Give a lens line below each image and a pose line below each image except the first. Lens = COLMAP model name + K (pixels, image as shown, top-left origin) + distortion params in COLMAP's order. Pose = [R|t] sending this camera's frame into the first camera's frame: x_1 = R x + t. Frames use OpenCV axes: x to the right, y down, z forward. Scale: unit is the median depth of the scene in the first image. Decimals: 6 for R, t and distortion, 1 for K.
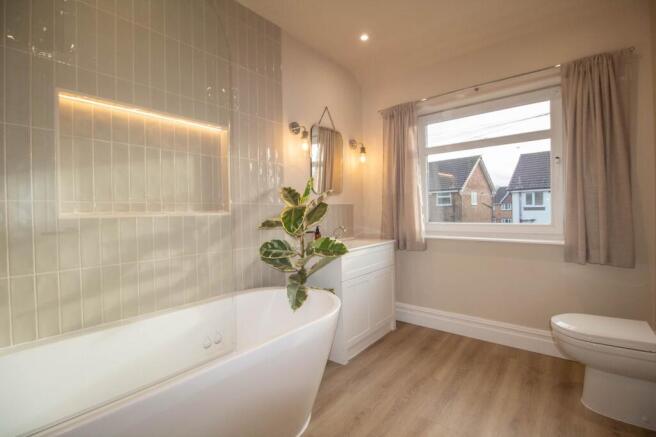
lens RADIAL K [[312.2, 0, 328.8], [0, 312.2, 212.9], [0, 0, 1]] dist [0.013817, -0.025652]
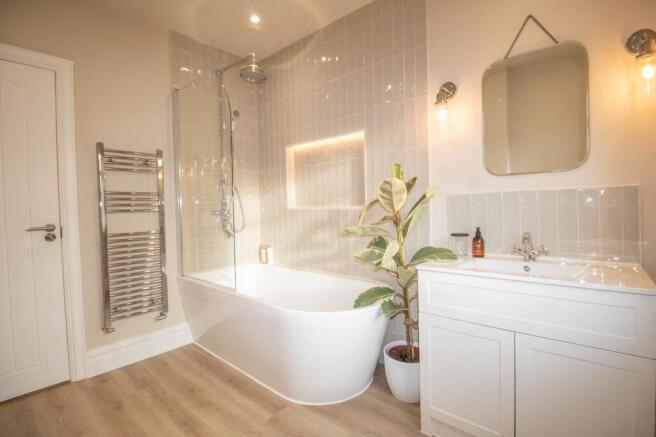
lens RADIAL K [[312.2, 0, 328.8], [0, 312.2, 212.9], [0, 0, 1]] dist [0.013817, -0.025652]
pose [[-0.113986, 0.045348, -0.992447, 0.898368], [0.007694, 0.998968, 0.044763, -0.032584], [0.993453, -0.002534, -0.114217, 1.121630]]
